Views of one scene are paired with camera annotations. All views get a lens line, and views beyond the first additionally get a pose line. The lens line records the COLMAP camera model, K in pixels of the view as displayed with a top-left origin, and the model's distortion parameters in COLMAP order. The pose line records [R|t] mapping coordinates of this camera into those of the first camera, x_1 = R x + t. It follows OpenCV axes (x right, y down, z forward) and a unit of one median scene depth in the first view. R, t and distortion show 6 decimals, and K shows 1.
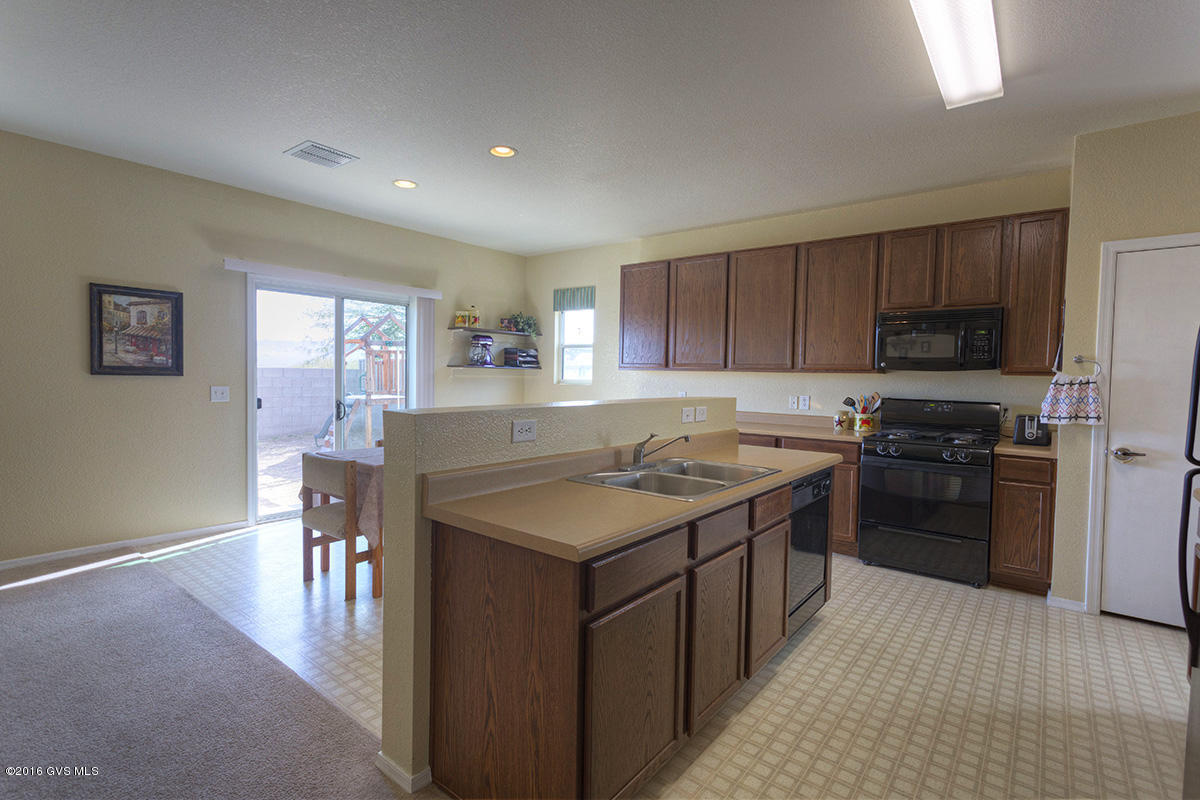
lens RADIAL K [[564.6, 0, 600.4], [0, 564.6, 396.7], [0, 0, 1]] dist [-0.001562, 0.001649]
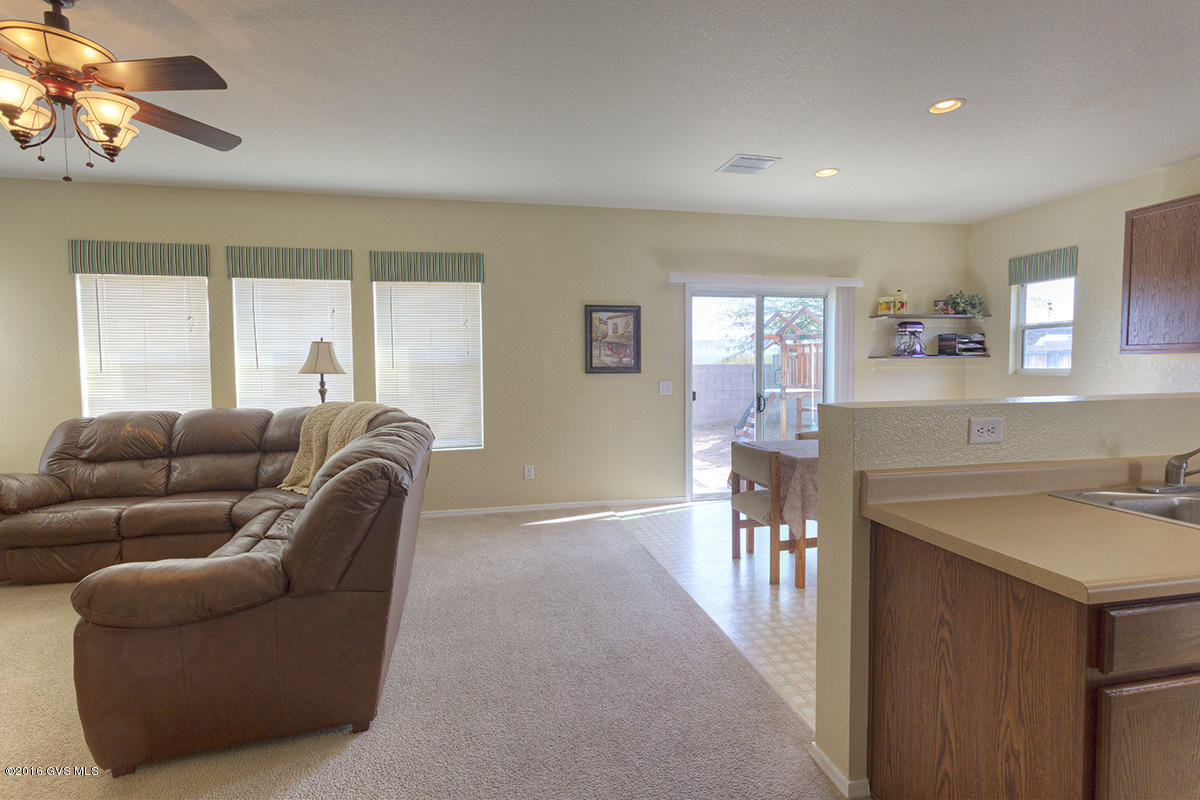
lens RADIAL K [[564.6, 0, 597.0], [0, 564.6, 396.4], [0, 0, 1]] dist [-0.001562, 0.001649]
pose [[0.764922, 0.007638, -0.644078, -0.022640], [-0.000815, 0.999940, 0.010891, 0.000694], [0.644123, -0.007806, 0.764882, -0.007705]]
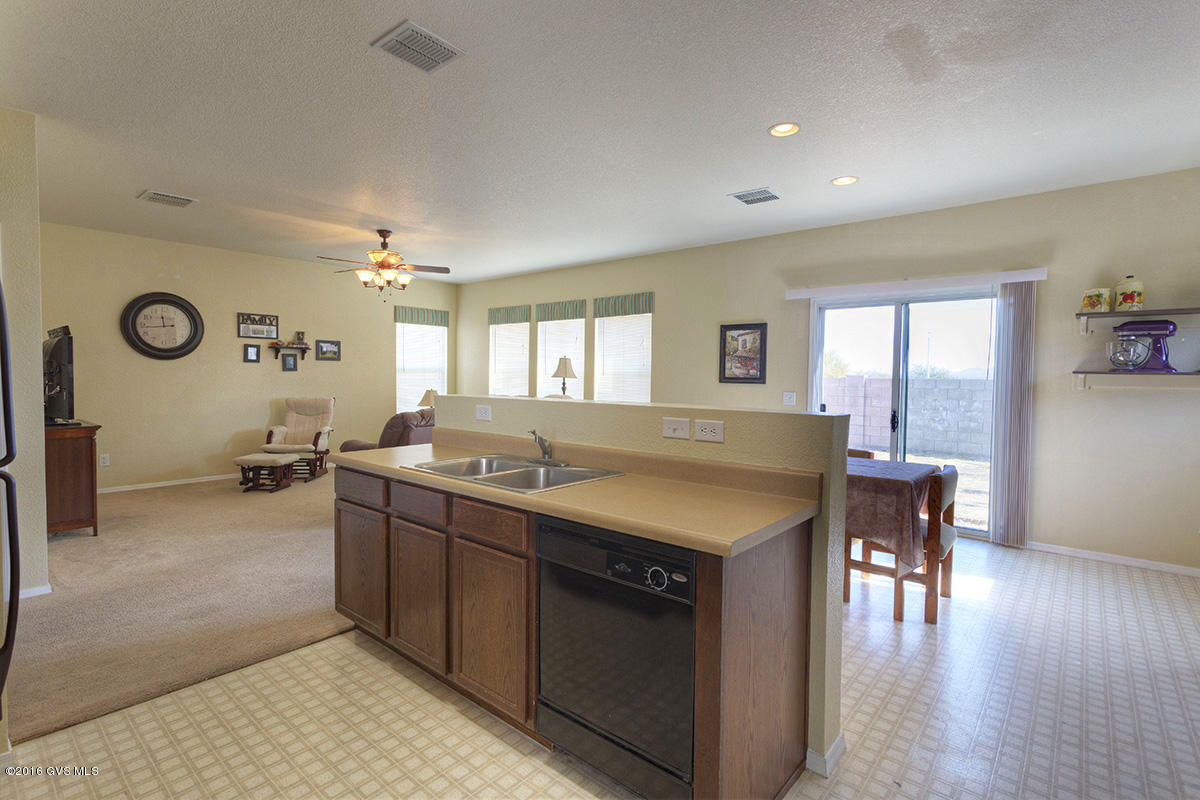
lens RADIAL K [[564.6, 0, 598.3], [0, 564.6, 397.1], [0, 0, 1]] dist [-0.001562, 0.001649]
pose [[-0.035678, 0.019334, -0.999176, 0.797069], [-0.051231, 0.998463, 0.021149, -0.016686], [0.998049, 0.051943, -0.034632, 0.818046]]
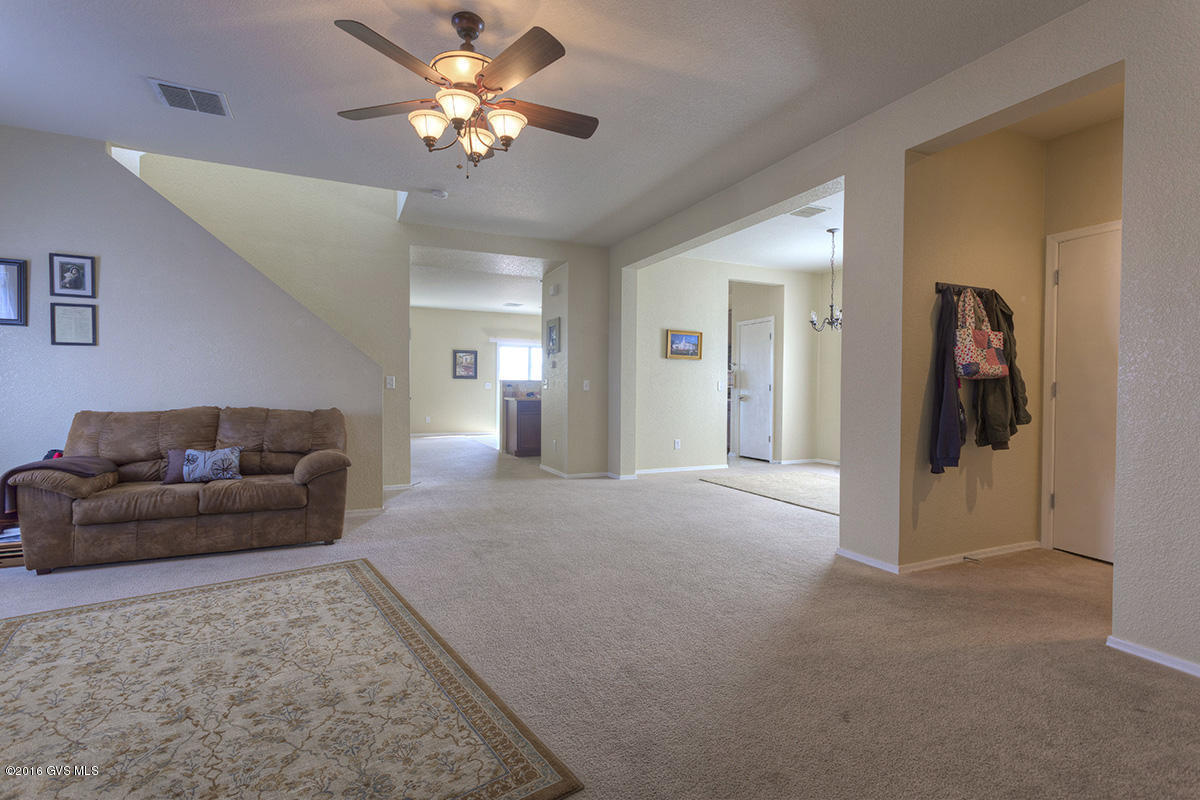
lens RADIAL K [[564.6, 0, 599.6], [0, 564.6, 391.4], [0, 0, 1]] dist [-0.001562, 0.001649]
pose [[0.887241, -0.011701, -0.461158, 1.497277], [-0.006923, 0.999228, -0.038673, 0.173445], [0.461254, 0.037505, 0.886475, -1.660507]]
